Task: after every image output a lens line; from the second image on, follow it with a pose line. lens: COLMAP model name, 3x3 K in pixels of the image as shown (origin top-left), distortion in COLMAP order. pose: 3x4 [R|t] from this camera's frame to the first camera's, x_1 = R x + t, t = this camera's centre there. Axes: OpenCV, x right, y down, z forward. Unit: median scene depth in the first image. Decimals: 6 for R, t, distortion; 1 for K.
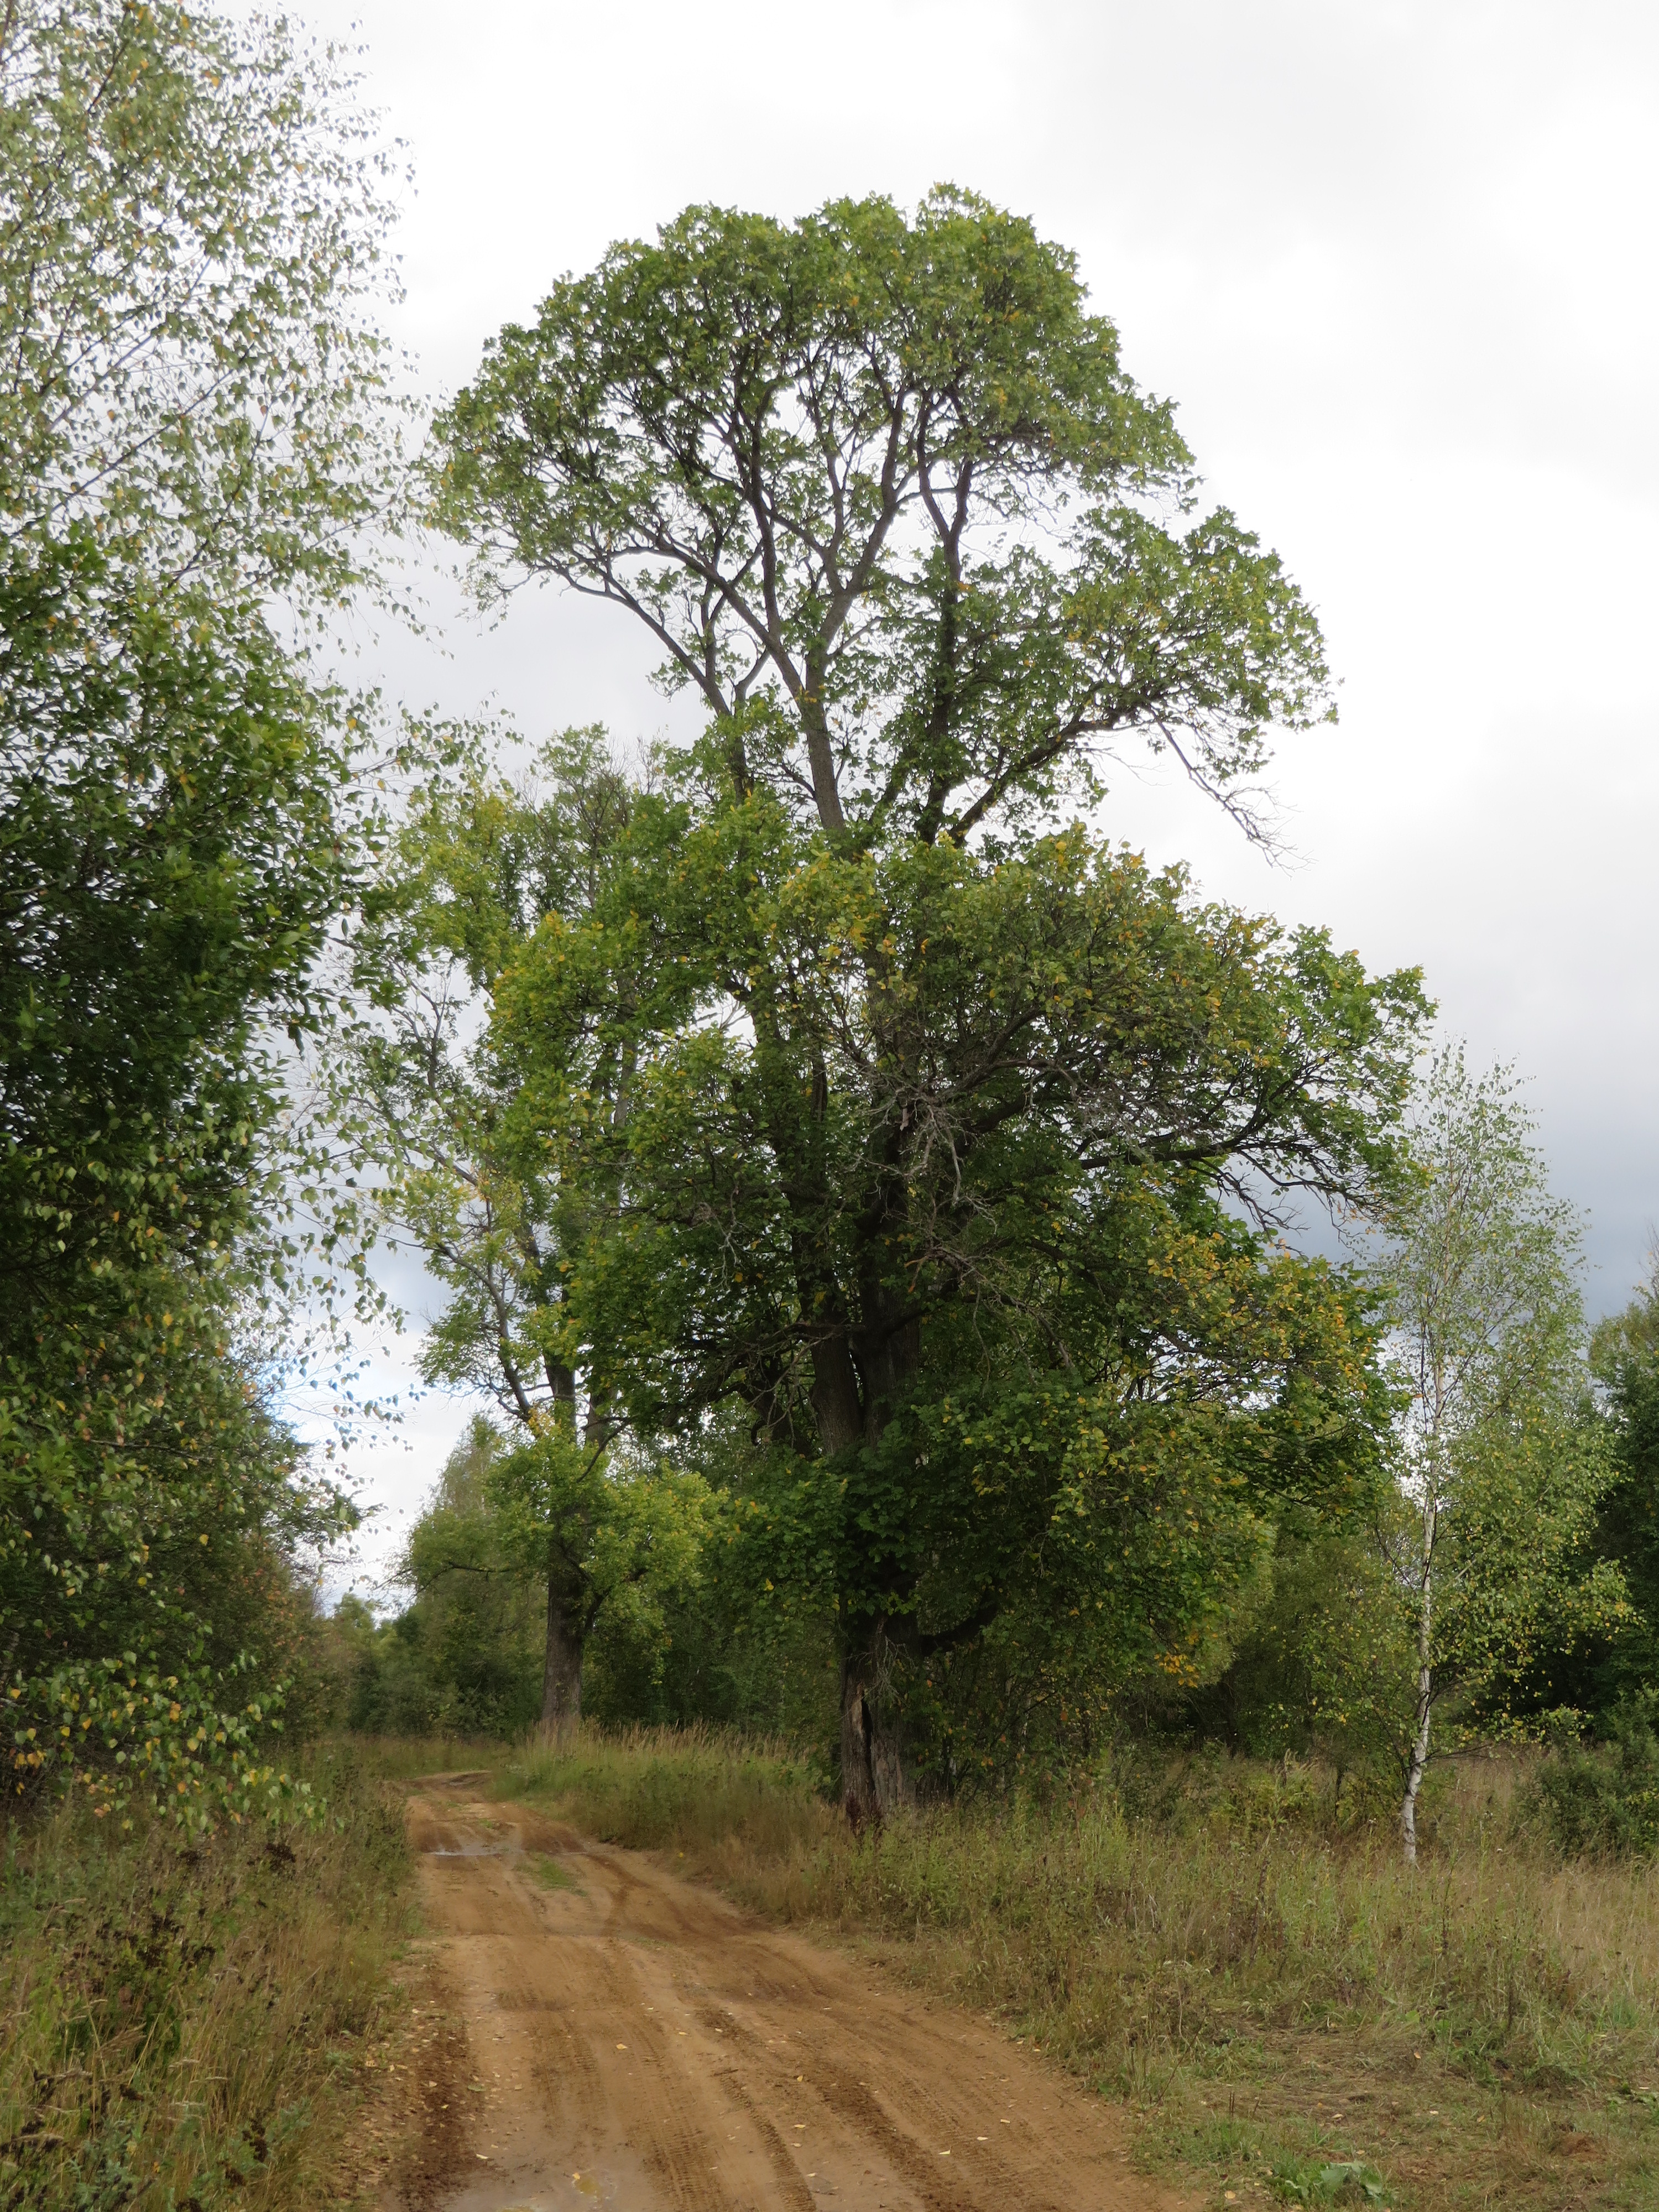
lens RADIAL K [[2857.9, 0, 821.5], [0, 2857.9, 1108.8], [0, 0, 1]] dist [-0.035105, 0.000000]
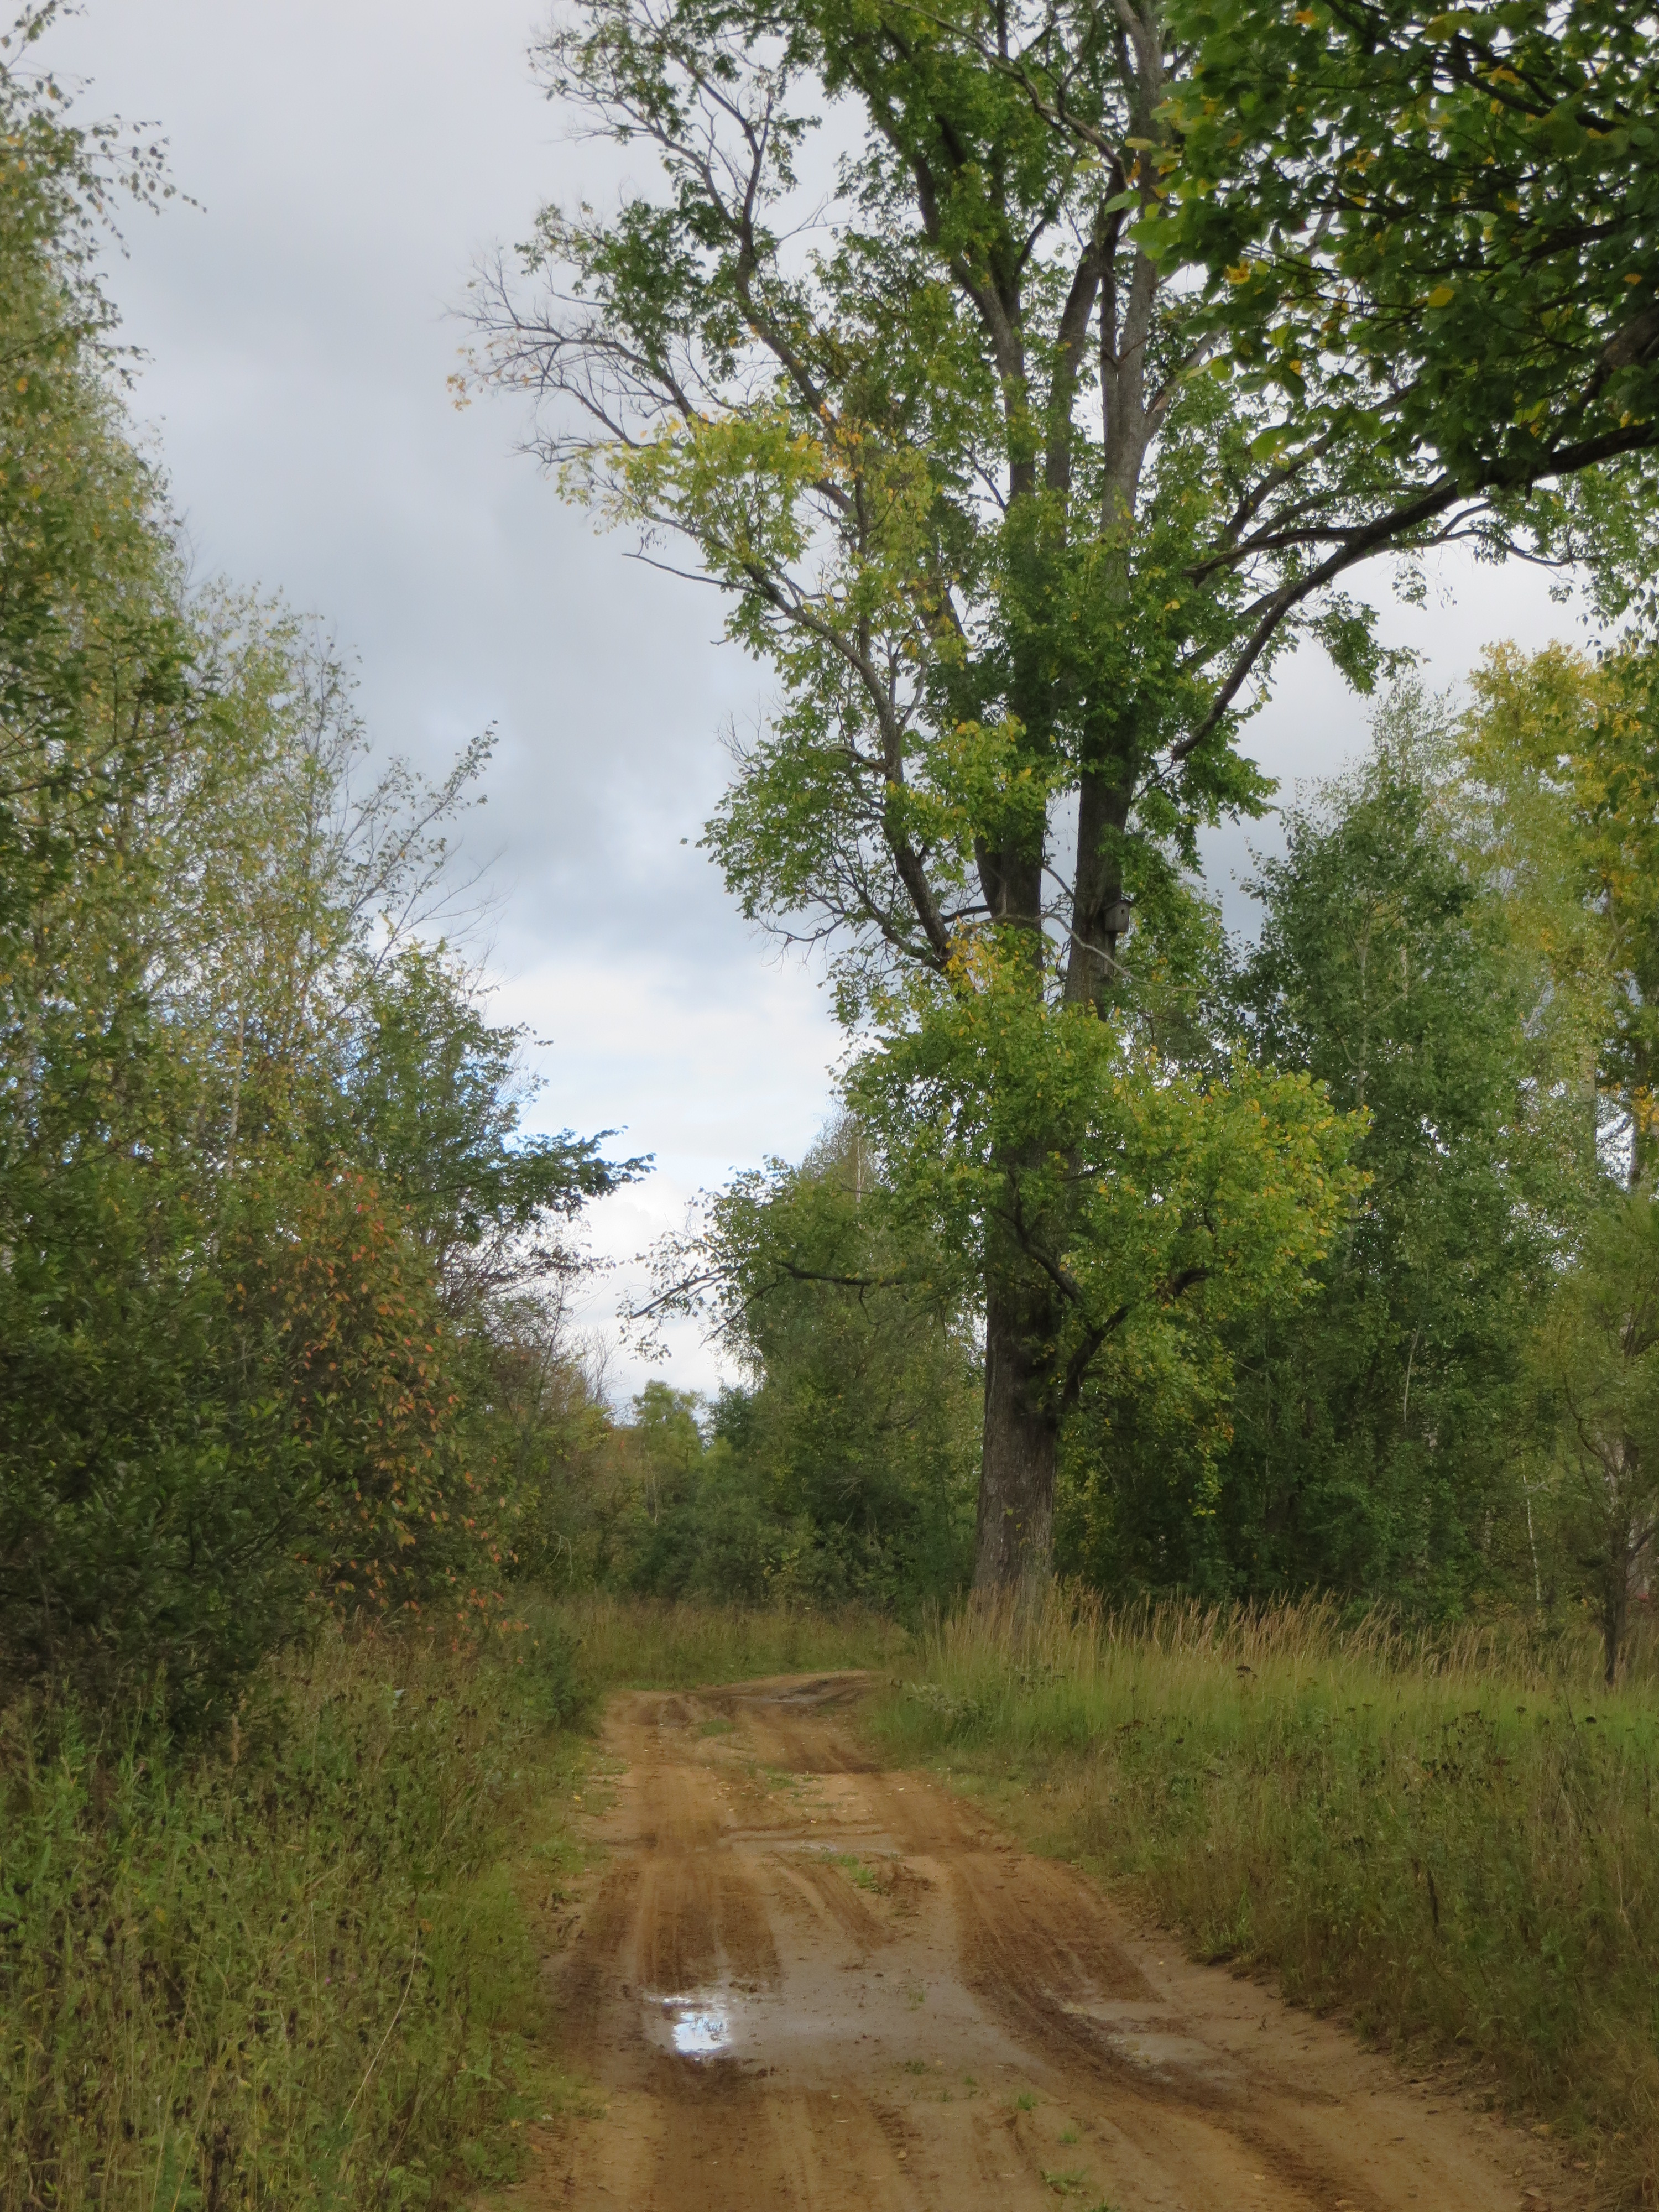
lens RADIAL K [[3946.9, 0, 834.2], [0, 3946.9, 1106.1], [0, 0, 1]] dist [-0.208164, 0.000000]
pose [[0.992317, 0.005407, -0.123606, -0.038722], [0.006004, 0.995763, 0.091759, 0.070065], [0.123578, -0.091796, 0.988080, 0.336424]]
